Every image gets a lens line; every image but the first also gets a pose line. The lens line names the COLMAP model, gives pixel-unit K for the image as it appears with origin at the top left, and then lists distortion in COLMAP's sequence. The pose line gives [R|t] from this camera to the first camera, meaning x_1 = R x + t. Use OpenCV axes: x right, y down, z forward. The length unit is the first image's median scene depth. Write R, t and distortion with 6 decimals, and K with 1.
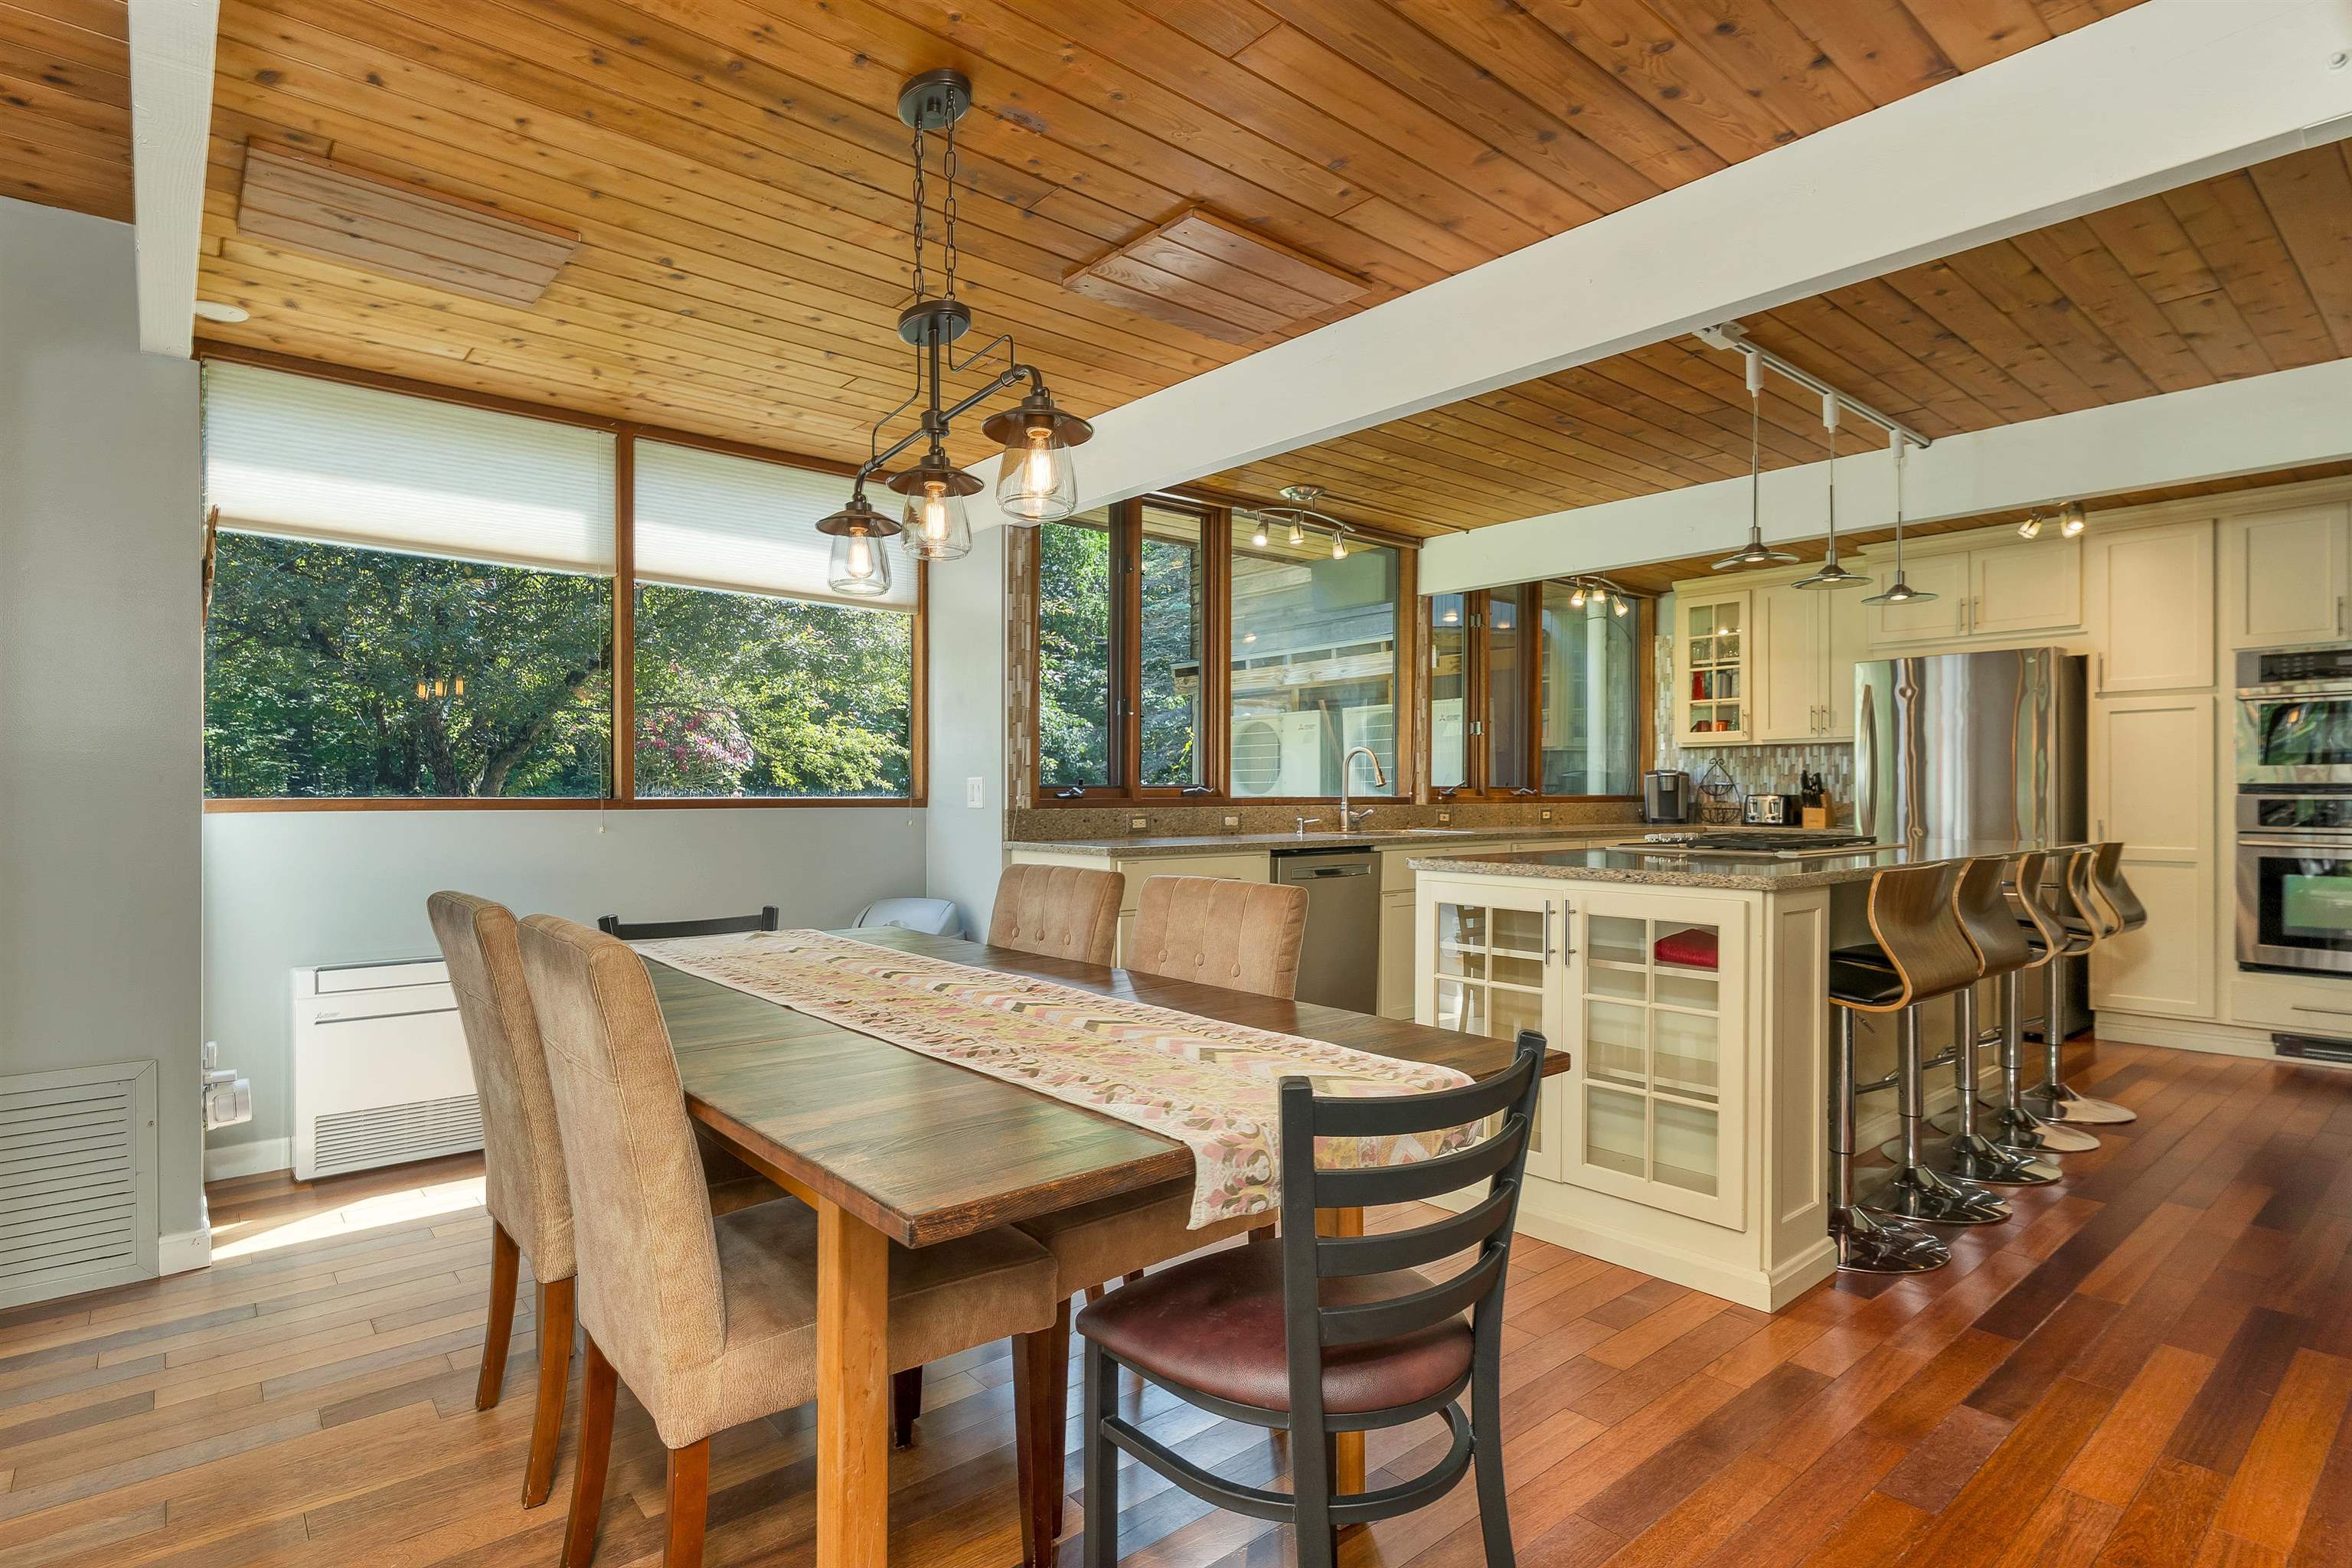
lens RADIAL K [[1205.4, 0, 1180.2], [0, 1205.4, 791.8], [0, 0, 1]] dist [-0.003378, -0.000125]
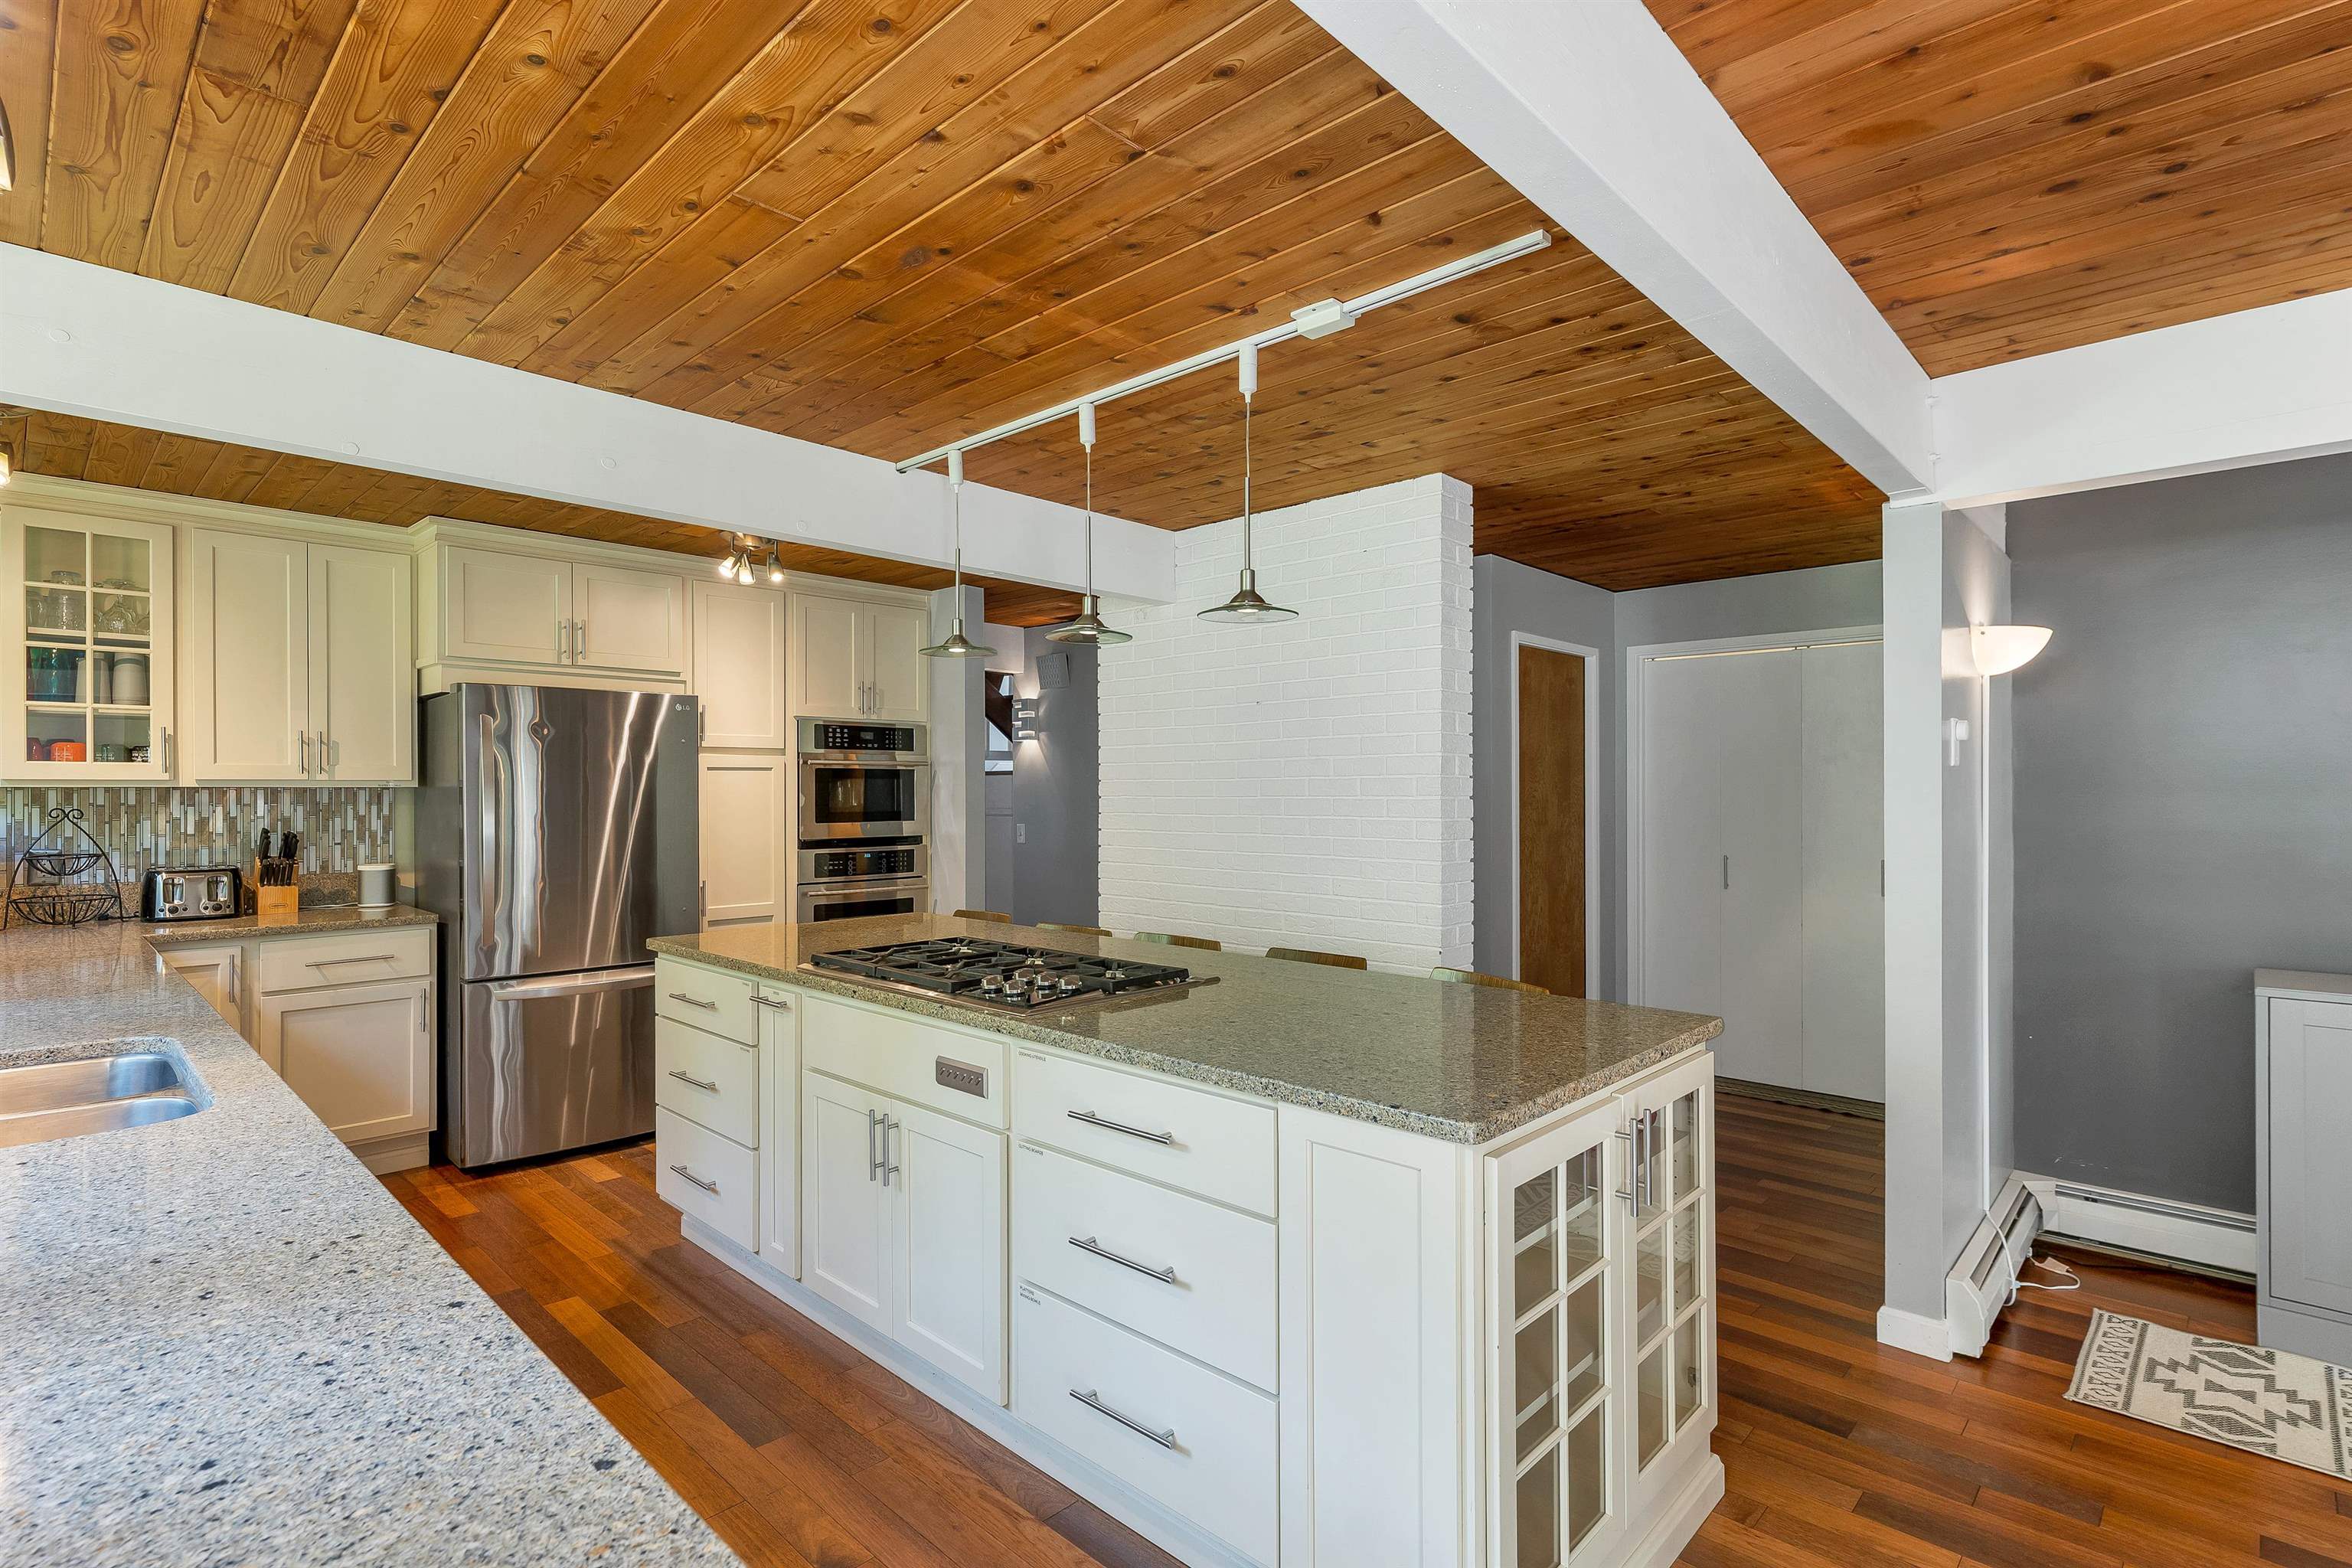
lens RADIAL K [[1131.5, 0, 1179.6], [0, 1131.5, 789.5], [0, 0, 1]] dist [0.000795, 0.000080]
pose [[-0.104016, 0.002296, 0.994573, -0.133907], [-0.001348, 0.999996, -0.002450, -0.038139], [-0.994575, -0.001595, -0.104012, 0.583170]]
